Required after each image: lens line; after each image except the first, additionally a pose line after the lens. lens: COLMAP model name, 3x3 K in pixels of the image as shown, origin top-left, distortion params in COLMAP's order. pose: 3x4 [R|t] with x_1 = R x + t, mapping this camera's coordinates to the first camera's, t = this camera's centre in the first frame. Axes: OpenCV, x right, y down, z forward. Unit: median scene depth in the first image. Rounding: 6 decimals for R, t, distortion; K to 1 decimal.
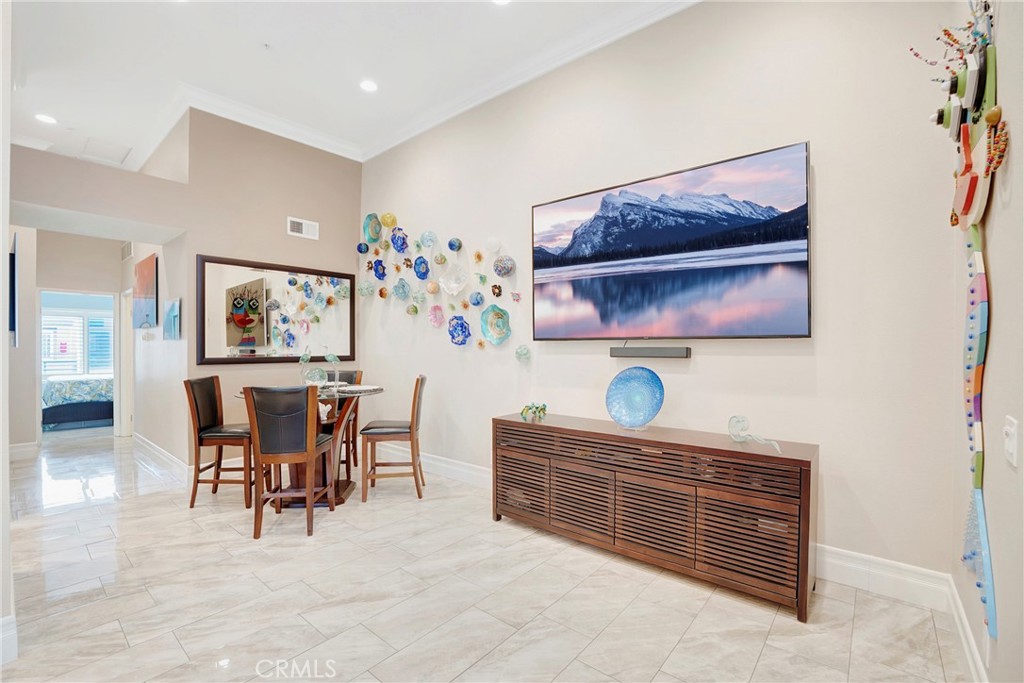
lens RADIAL K [[440.1, 0, 513.0], [0, 440.1, 345.7], [0, 0, 1]] dist [-0.052087, 0.014167]
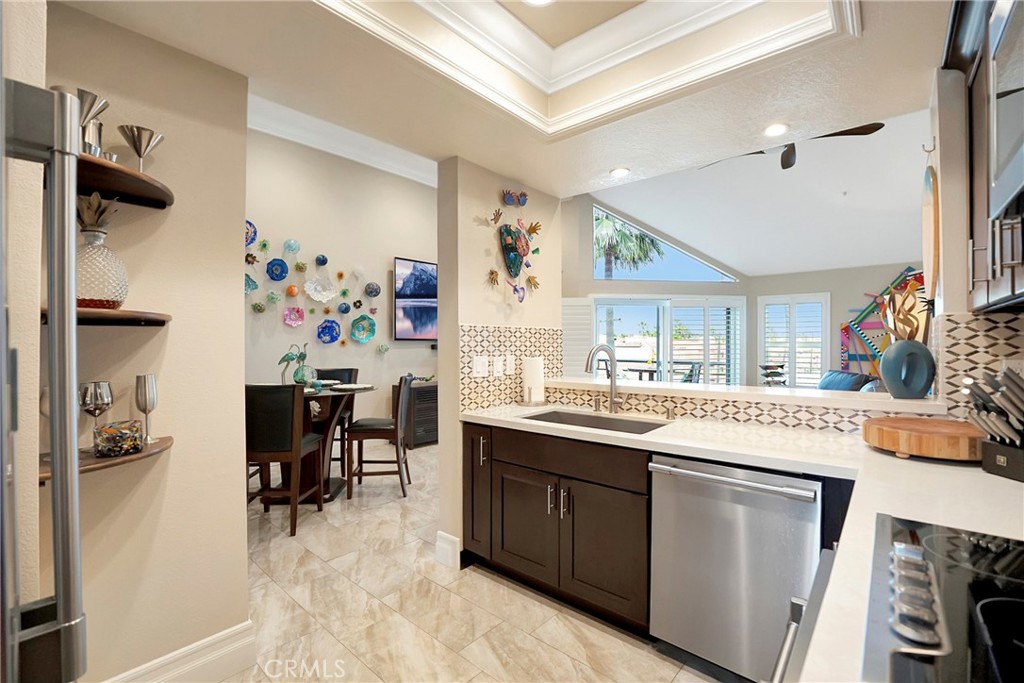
lens RADIAL K [[445.9, 0, 511.0], [0, 445.9, 346.7], [0, 0, 1]] dist [-0.053715, 0.014643]
pose [[0.025831, -0.005769, 0.999650, -1.373970], [0.002098, 0.999981, 0.005717, 0.001599], [-0.999664, 0.001949, 0.025842, 0.466363]]
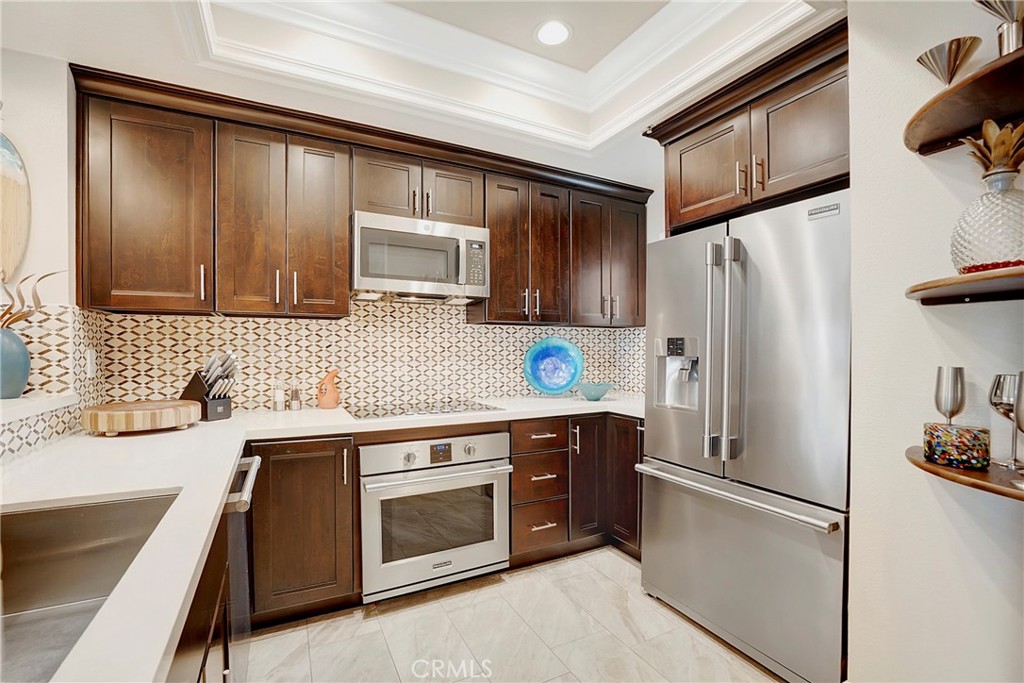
lens RADIAL K [[446.1, 0, 505.2], [0, 446.1, 358.9], [0, 0, 1]] dist [-0.051538, 0.017684]
pose [[-0.392115, 0.021580, -0.919663, -0.728389], [0.000370, 0.999728, 0.023301, 0.015599], [0.919916, 0.008797, -0.392017, 0.624314]]
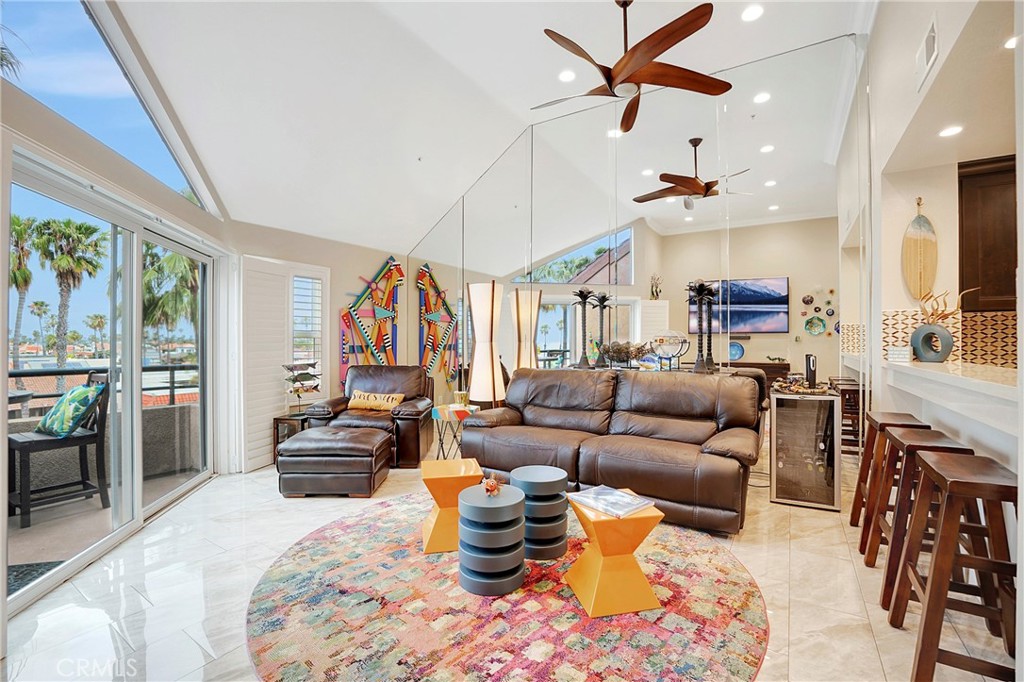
lens RADIAL K [[440.1, 0, 513.0], [0, 440.1, 345.2], [0, 0, 1]] dist [-0.052087, 0.014167]
pose [[-0.991875, -0.000273, -0.127216, -0.139910], [-0.001119, 0.999978, 0.006581, 0.028248], [0.127211, 0.006670, -0.991853, 0.652894]]
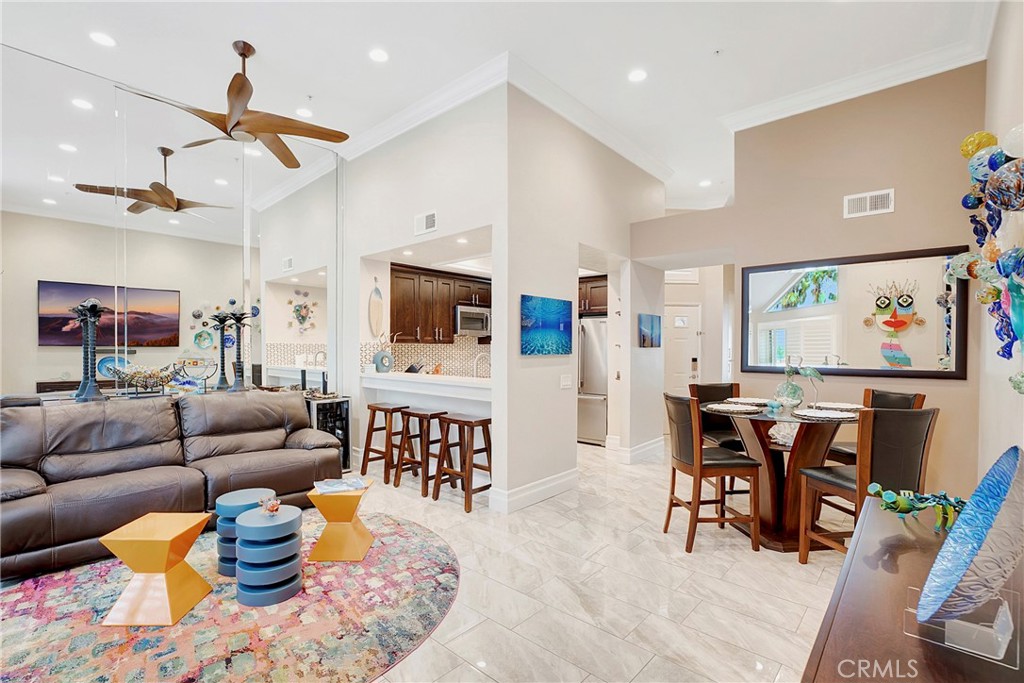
lens RADIAL K [[465.0, 0, 503.6], [0, 465.0, 353.5], [0, 0, 1]] dist [-0.020482, 0.000446]
pose [[-0.047121, 0.013735, -0.998795, 0.426439], [-0.003743, 0.999896, 0.013927, -0.015115], [0.998882, 0.004394, -0.047065, 0.466548]]
